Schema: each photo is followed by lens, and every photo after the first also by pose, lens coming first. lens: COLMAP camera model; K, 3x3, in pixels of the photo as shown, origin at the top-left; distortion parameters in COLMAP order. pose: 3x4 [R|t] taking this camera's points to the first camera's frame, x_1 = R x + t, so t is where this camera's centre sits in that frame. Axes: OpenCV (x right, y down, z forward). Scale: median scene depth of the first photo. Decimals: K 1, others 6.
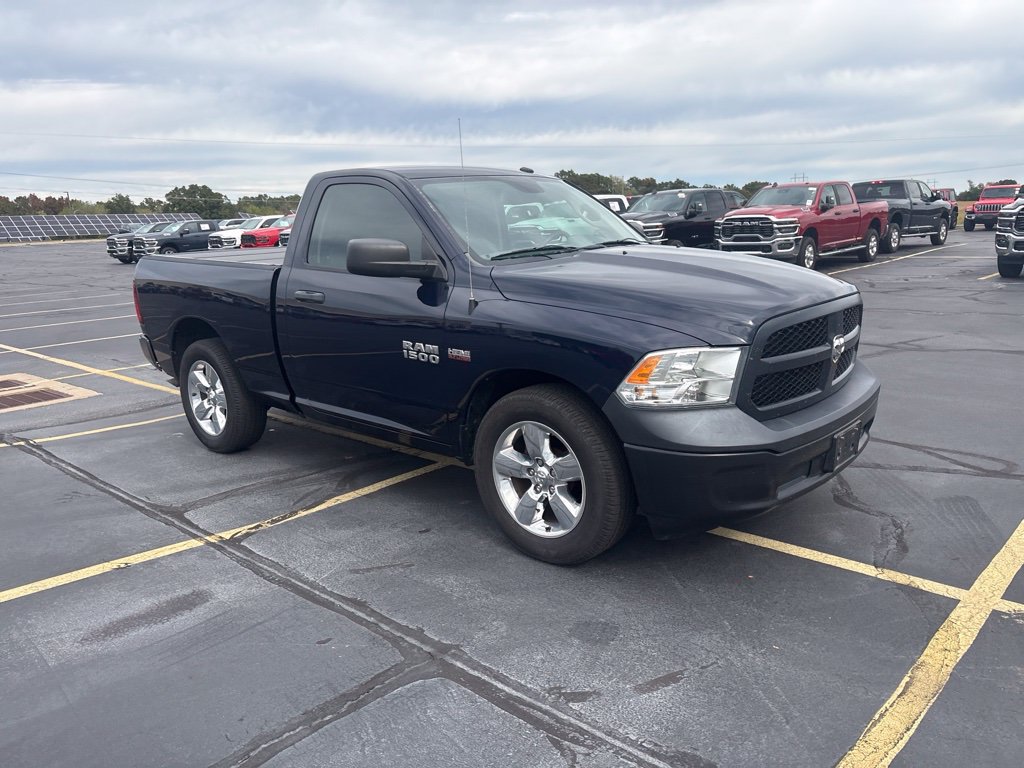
lens RADIAL K [[779.2, 0, 504.5], [0, 779.2, 376.4], [0, 0, 1]] dist [0.033020, -0.022295]
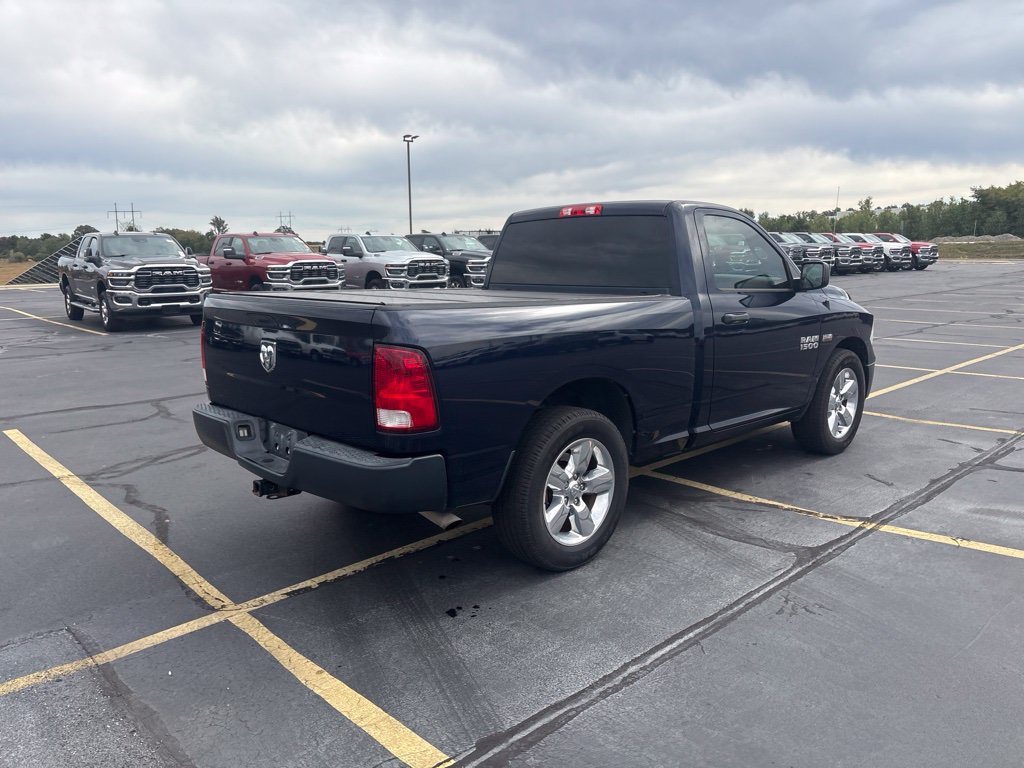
lens RADIAL K [[779.2, 0, 520.6], [0, 779.2, 392.0], [0, 0, 1]] dist [0.033020, -0.022295]
pose [[0.057267, -0.138689, 0.988679, -1.290668], [0.211265, 0.969561, 0.123770, -0.191326], [-0.975750, 0.201786, 0.084824, 1.182252]]
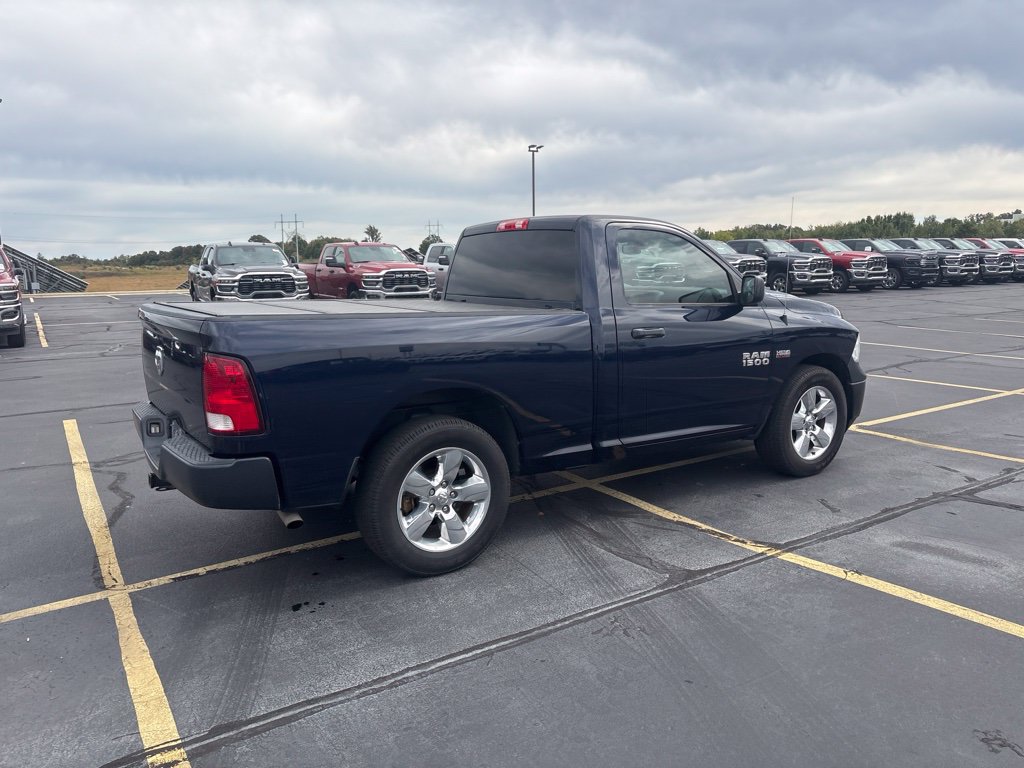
lens RADIAL K [[779.2, 0, 520.6], [0, 779.2, 383.9], [0, 0, 1]] dist [0.033020, -0.022295]
pose [[0.235676, -0.116527, 0.964820, -1.268320], [0.199343, 0.977472, 0.069362, -0.137351], [-0.951167, 0.175984, 0.253596, 0.889359]]
